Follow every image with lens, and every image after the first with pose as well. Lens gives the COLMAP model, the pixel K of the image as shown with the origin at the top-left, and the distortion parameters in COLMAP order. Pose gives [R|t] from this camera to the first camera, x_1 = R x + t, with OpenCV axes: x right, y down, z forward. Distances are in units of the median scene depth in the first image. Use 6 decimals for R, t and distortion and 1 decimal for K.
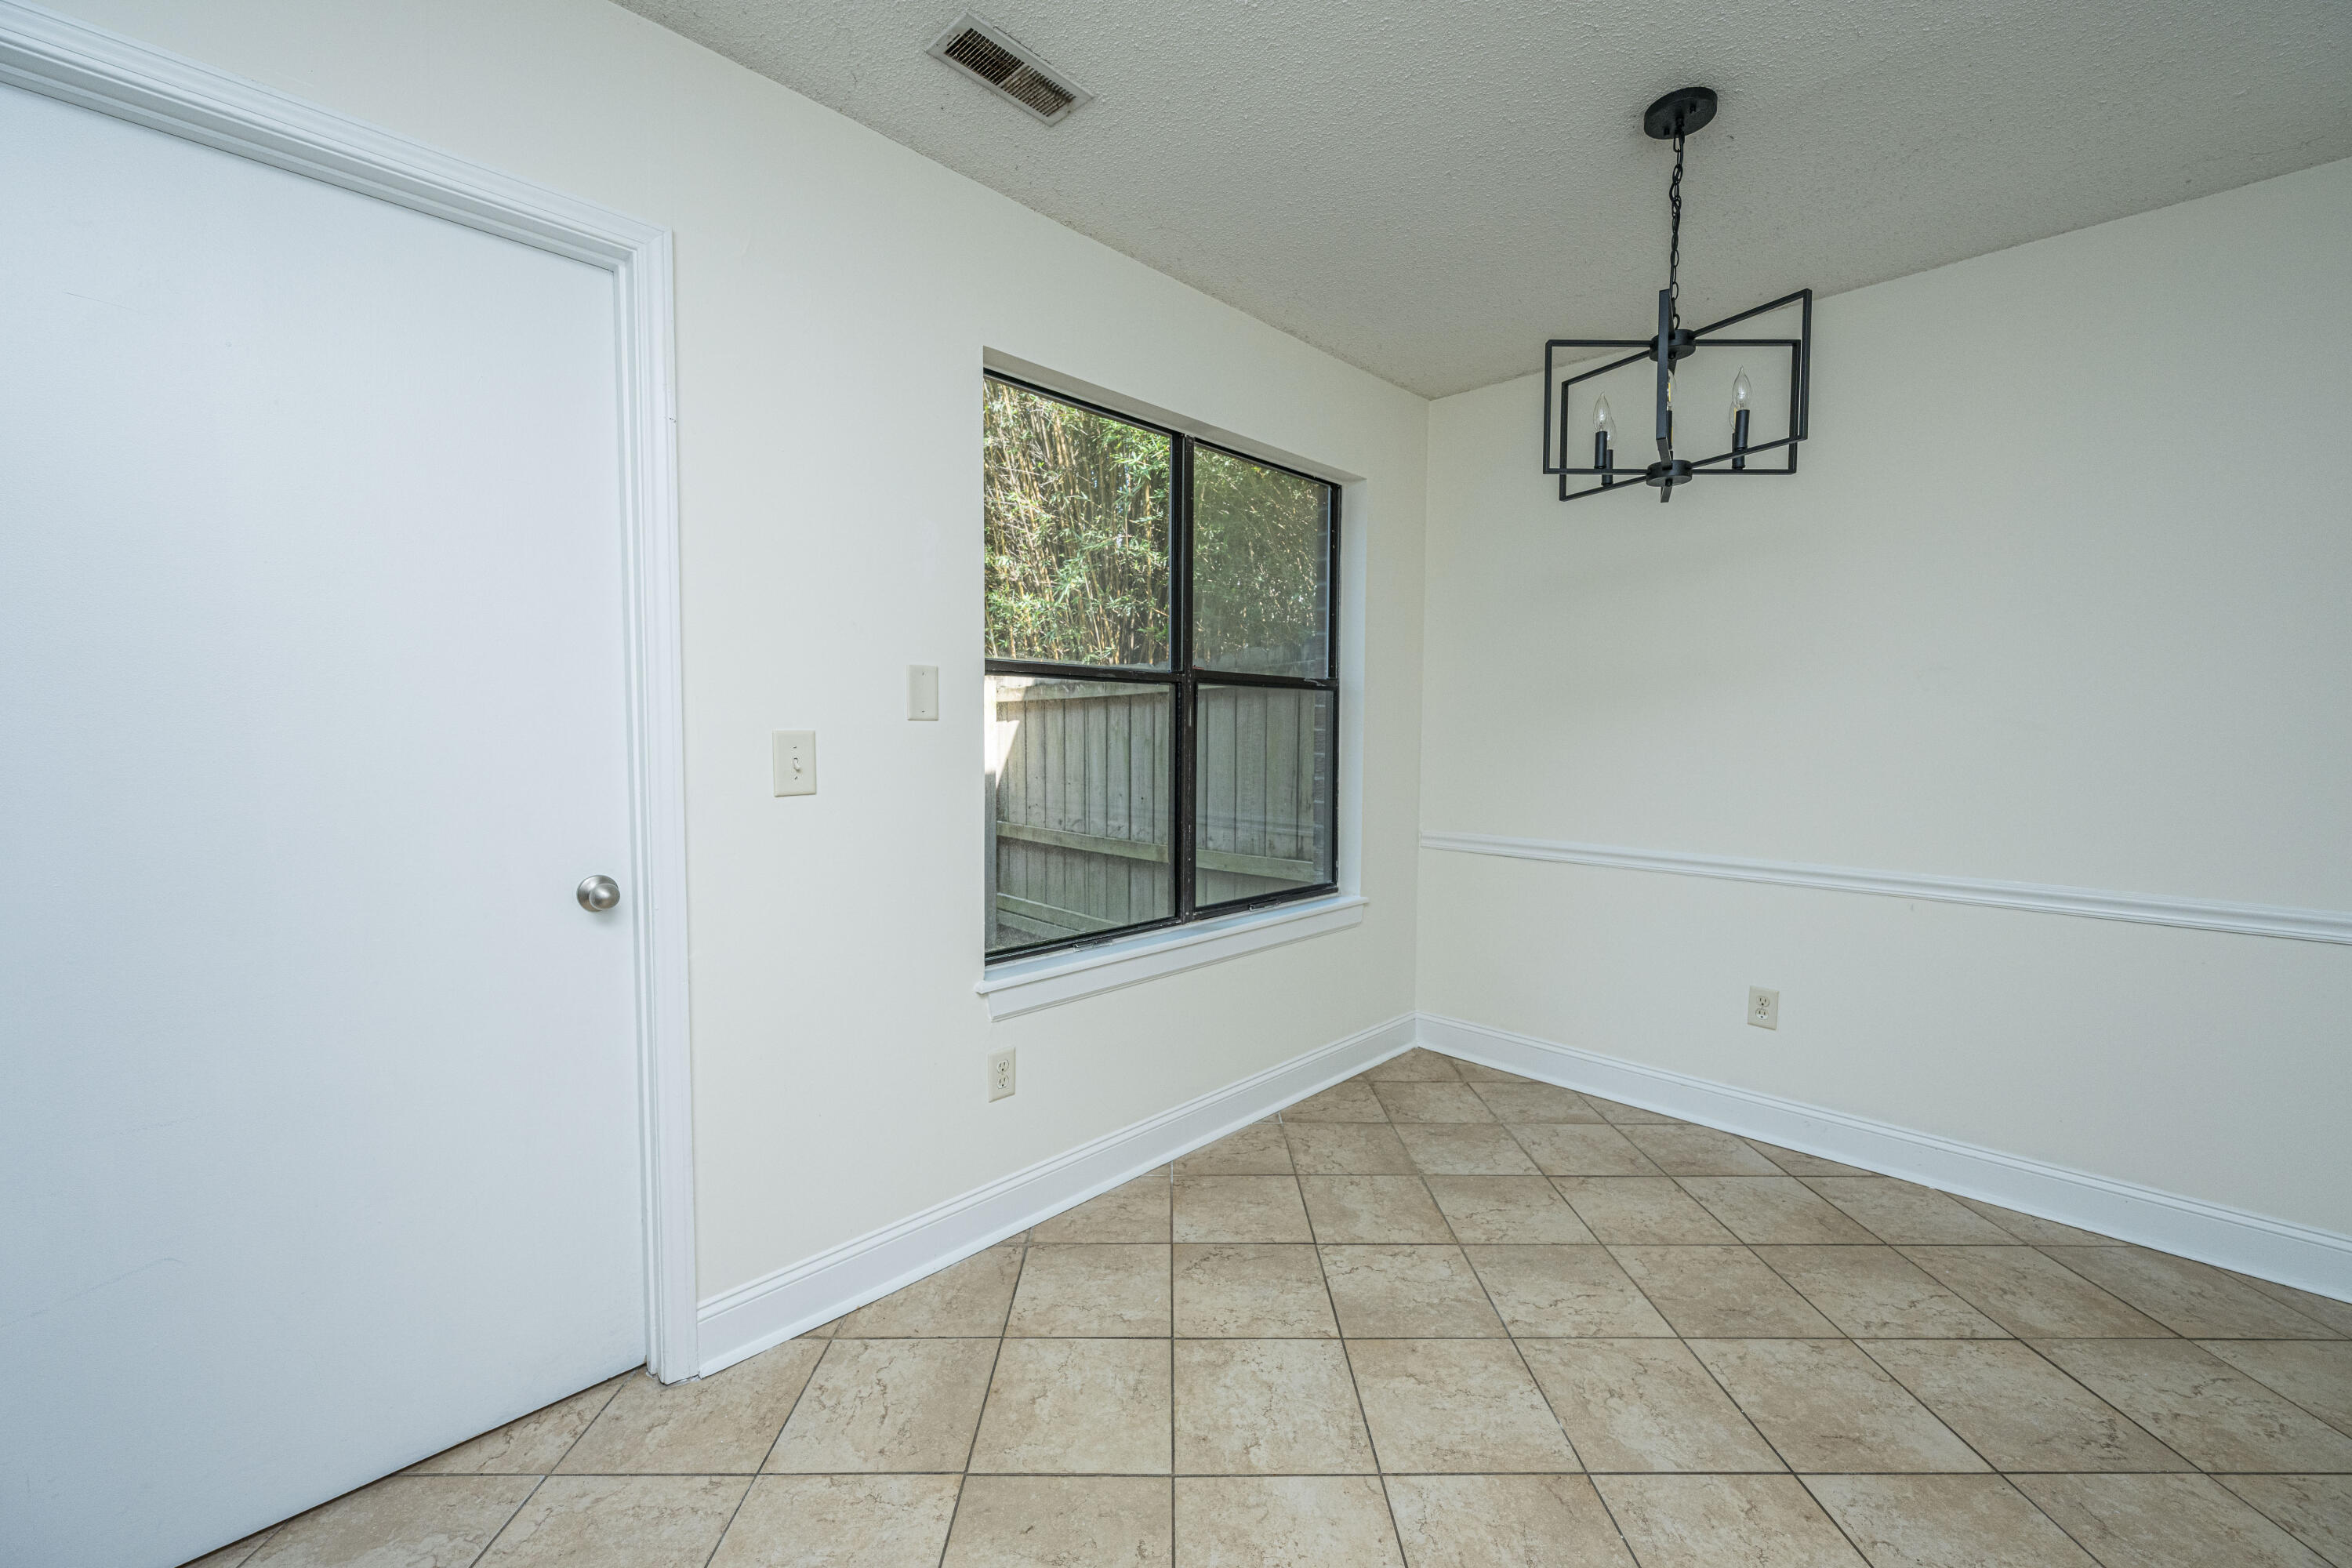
lens RADIAL K [[941.6, 0, 1190.2], [0, 941.6, 780.3], [0, 0, 1]] dist [-0.001003, -0.000137]
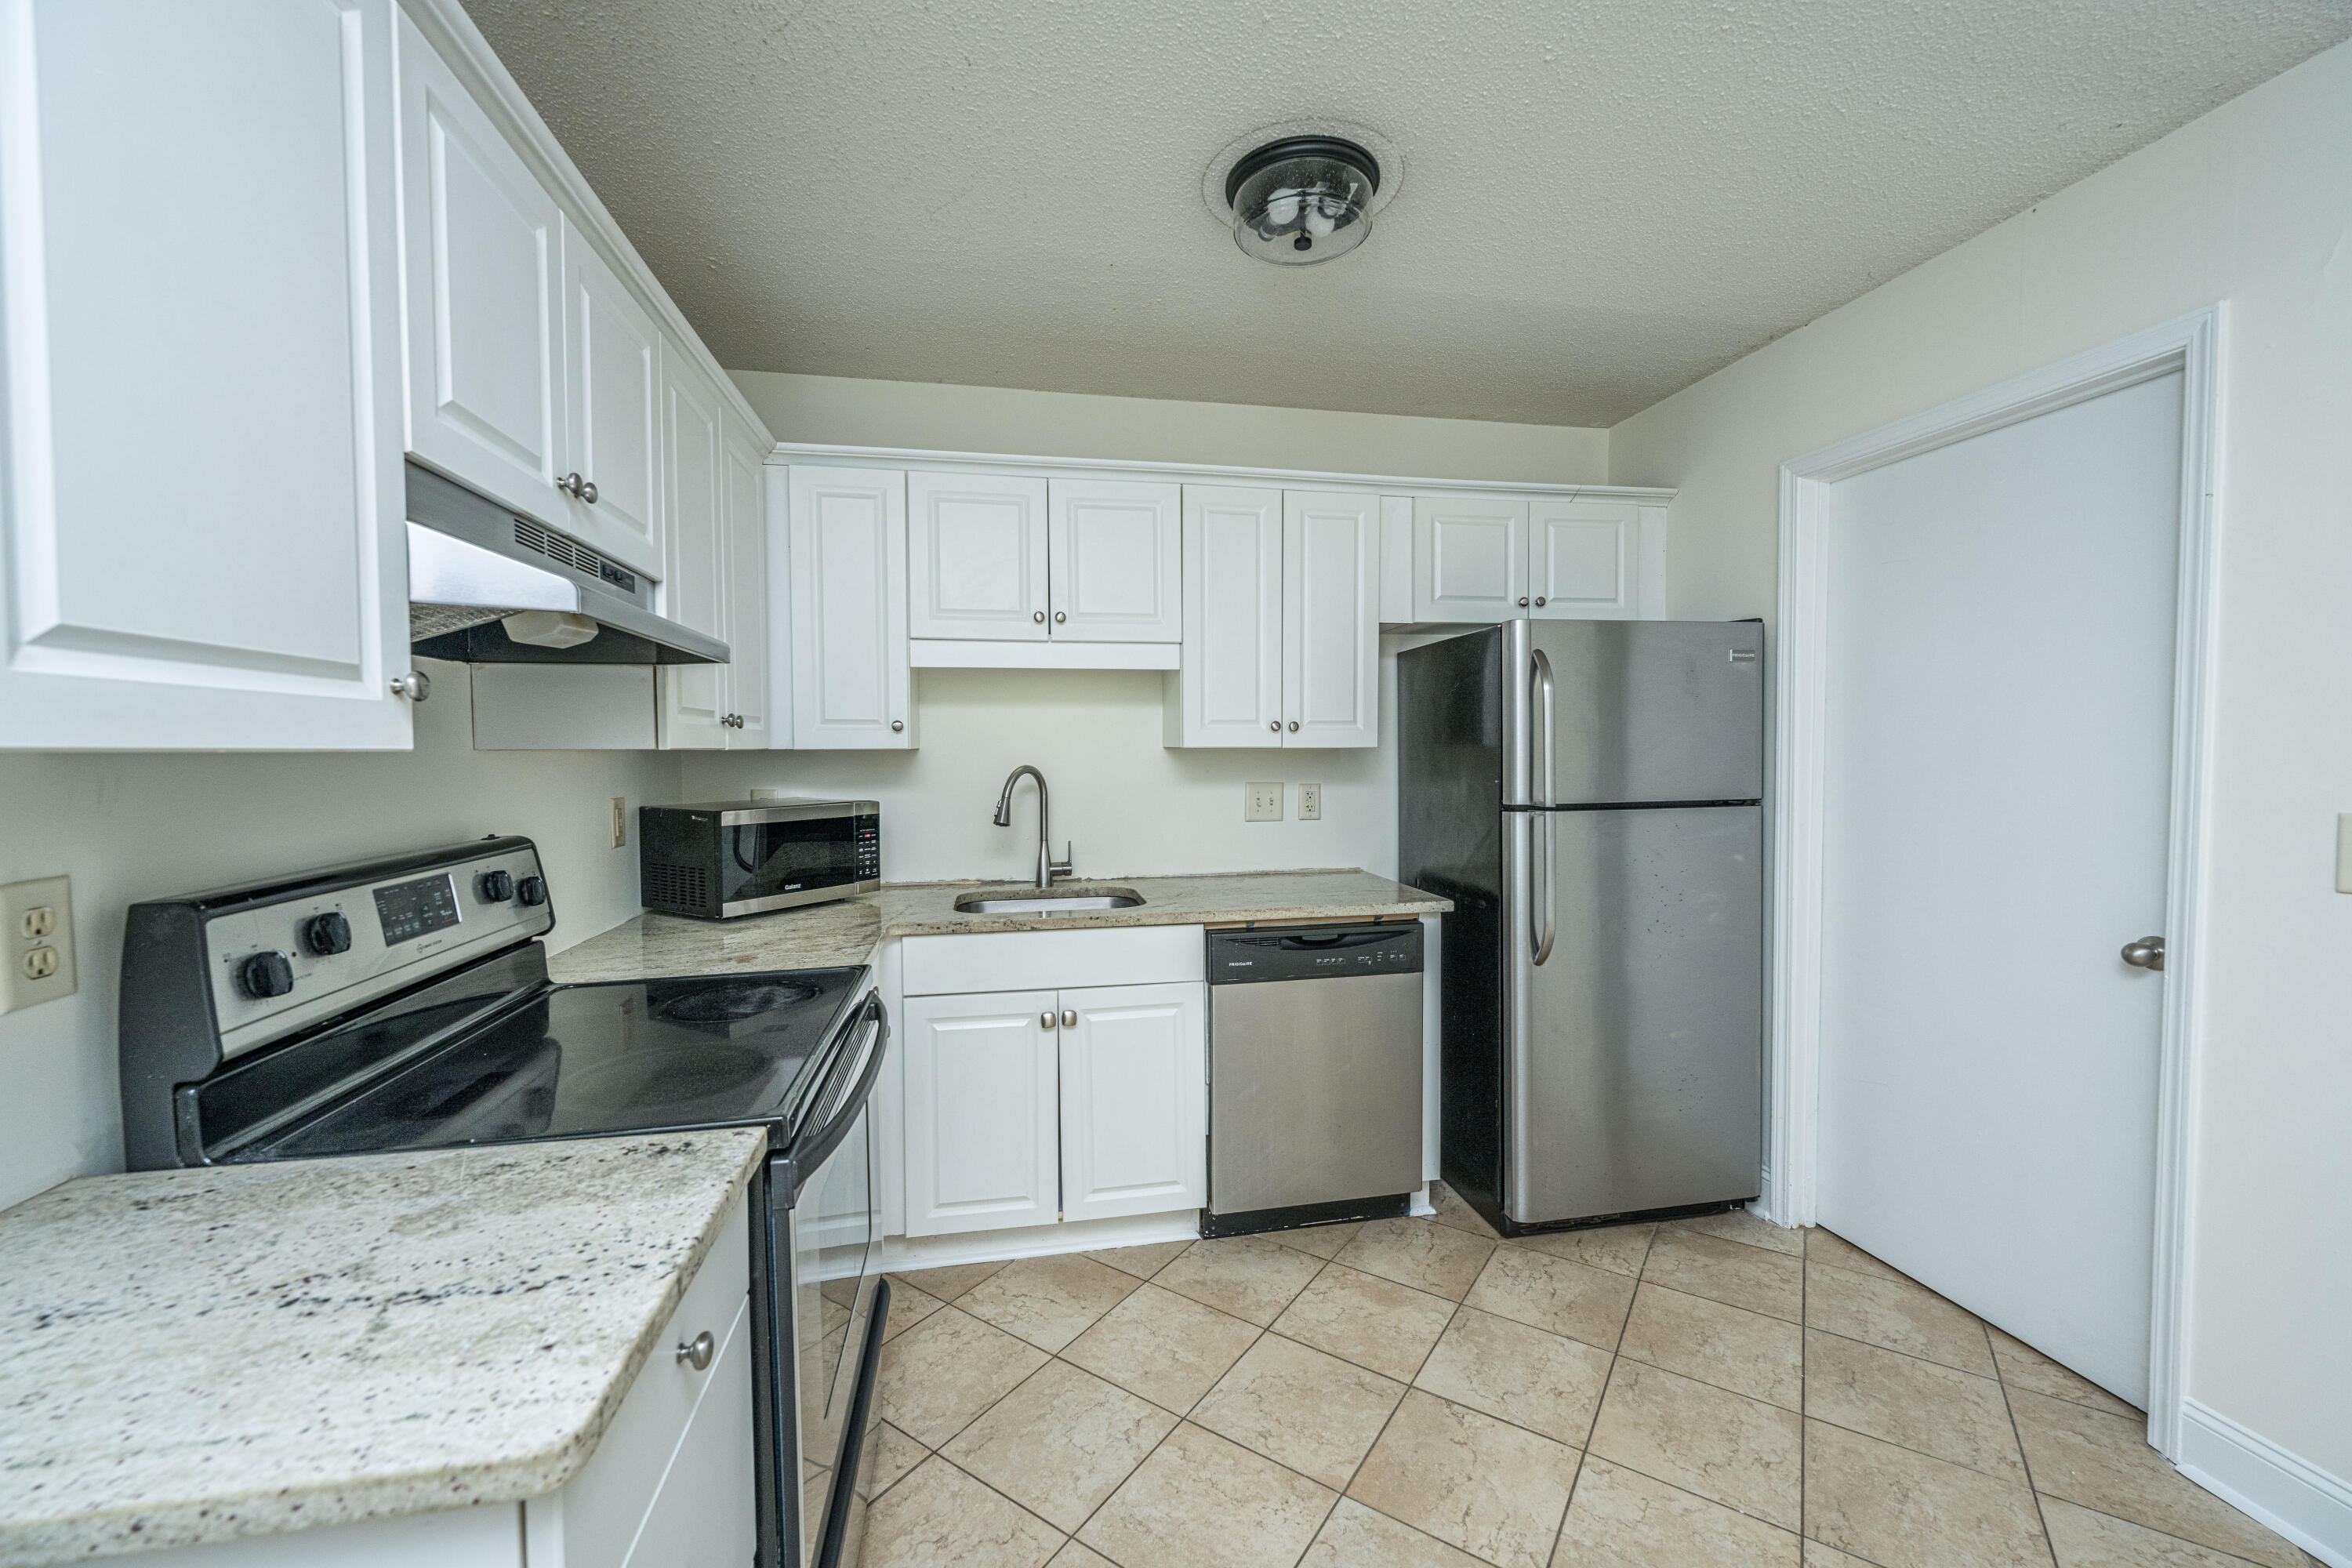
lens RADIAL K [[941.6, 0, 1190.2], [0, 941.6, 780.3], [0, 0, 1]] dist [-0.001003, -0.000137]
pose [[-0.565950, 0.024807, -0.824066, 0.994428], [-0.045362, 0.997096, 0.061169, -0.114316], [0.823191, 0.072001, -0.563181, 0.754195]]
